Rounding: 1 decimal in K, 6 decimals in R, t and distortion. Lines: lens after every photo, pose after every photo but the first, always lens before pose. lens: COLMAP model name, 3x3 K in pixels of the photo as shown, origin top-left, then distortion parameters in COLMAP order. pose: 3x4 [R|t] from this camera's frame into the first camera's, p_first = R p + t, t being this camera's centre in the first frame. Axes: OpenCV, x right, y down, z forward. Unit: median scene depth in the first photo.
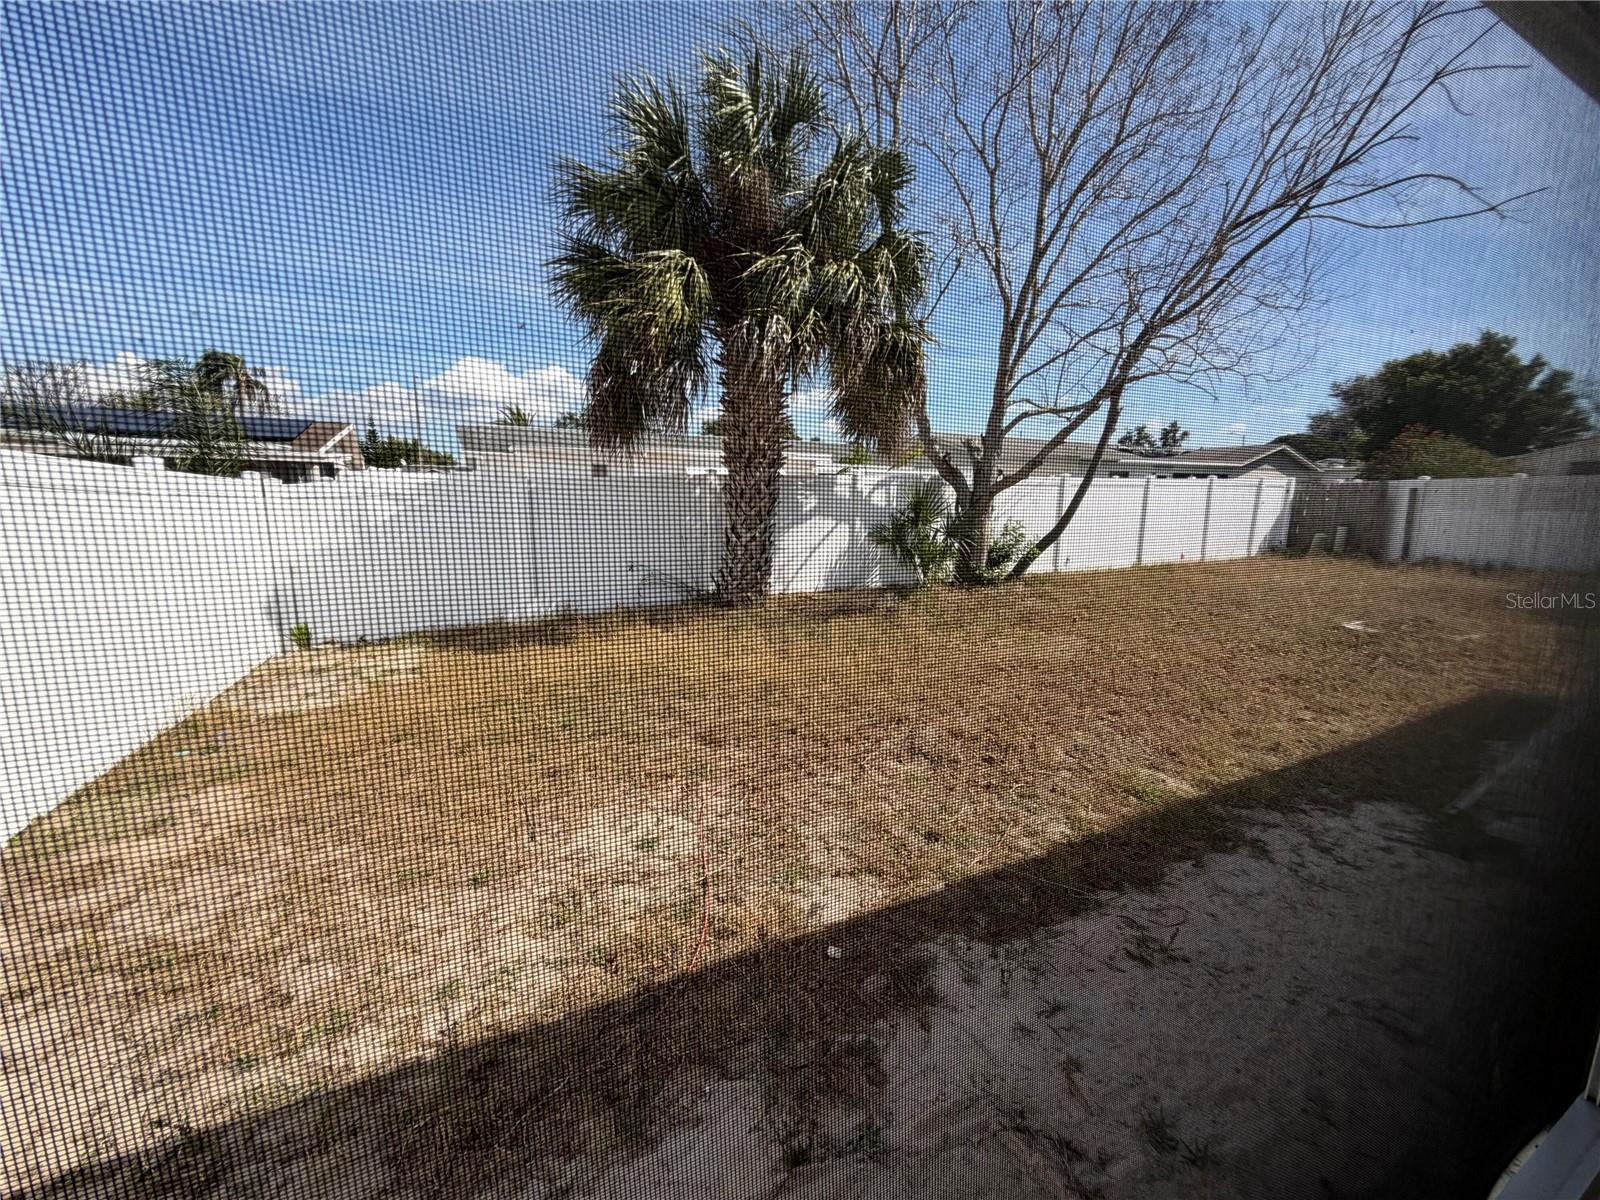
lens RADIAL K [[634.4, 0, 794.7], [0, 634.4, 591.2], [0, 0, 1]] dist [-0.002184, 0.001475]
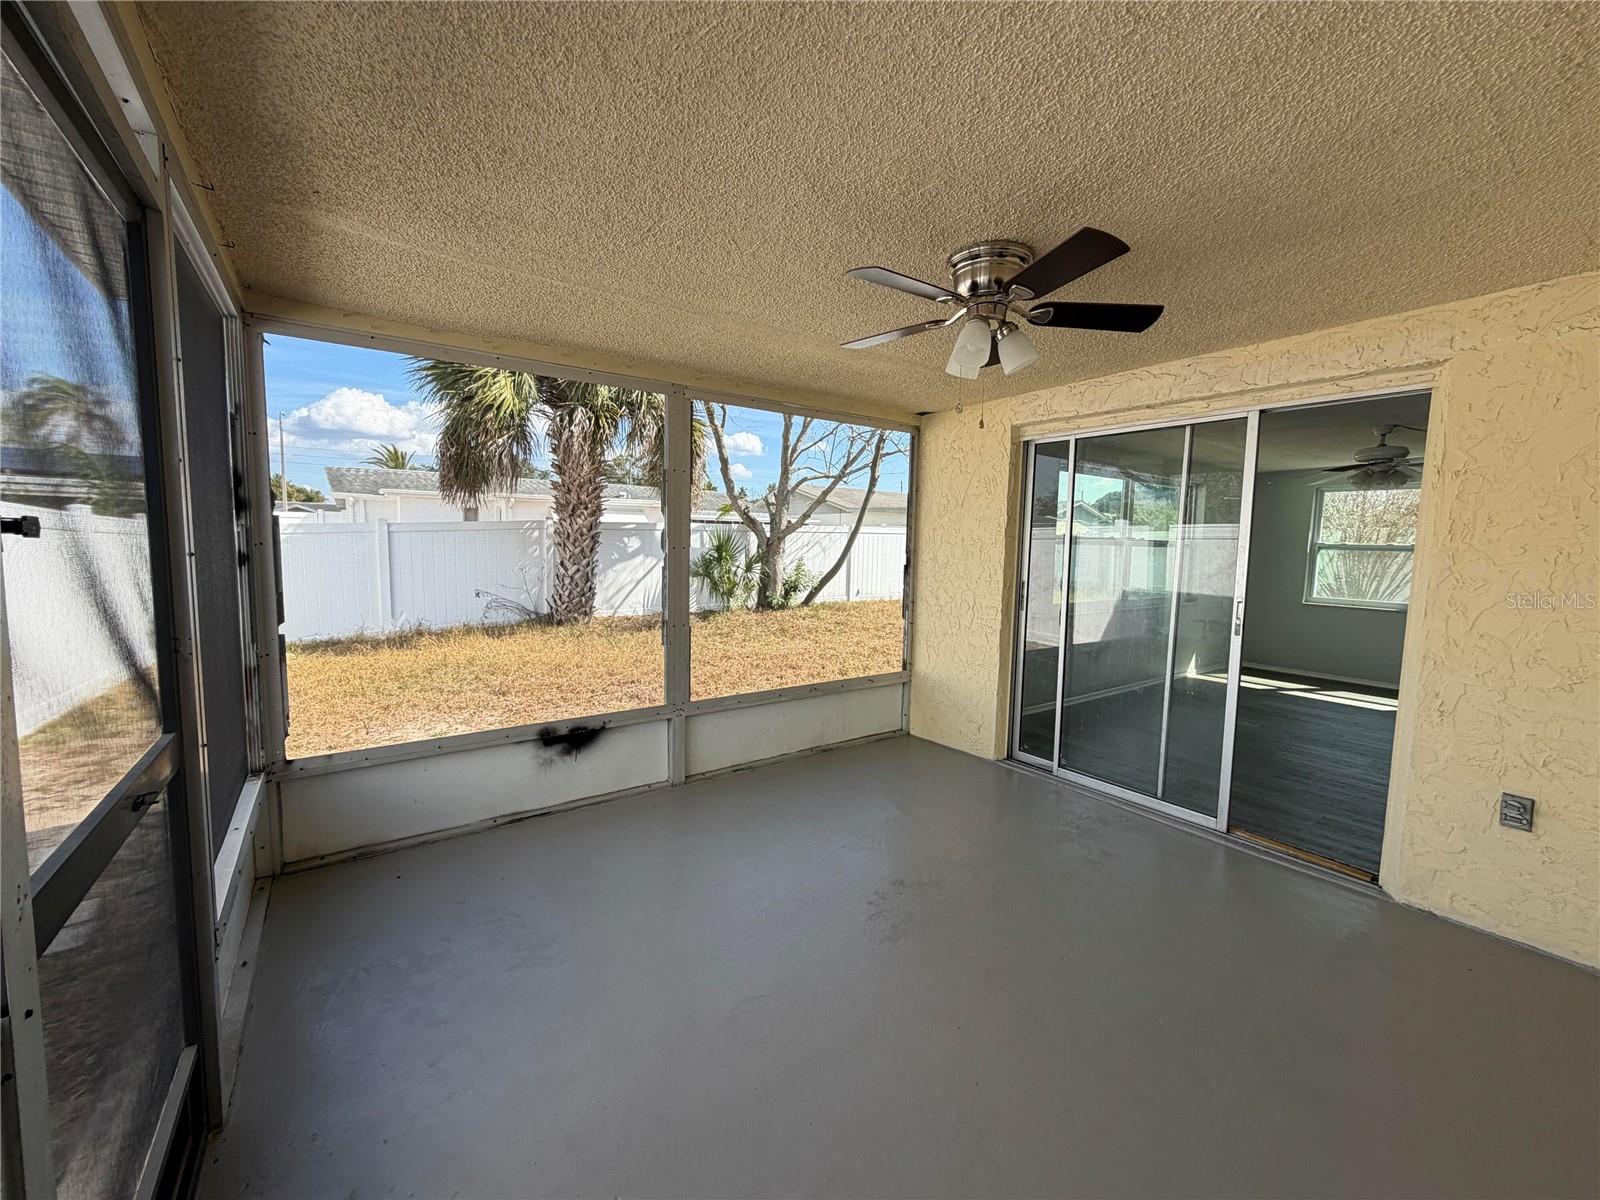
lens RADIAL K [[634.4, 0, 798.8], [0, 634.4, 602.0], [0, 0, 1]] dist [-0.002184, 0.001475]
pose [[0.987874, -0.002261, 0.155241, 0.151721], [0.010605, 0.998541, -0.052946, 0.044875], [-0.154895, 0.053950, 0.986457, -0.280780]]
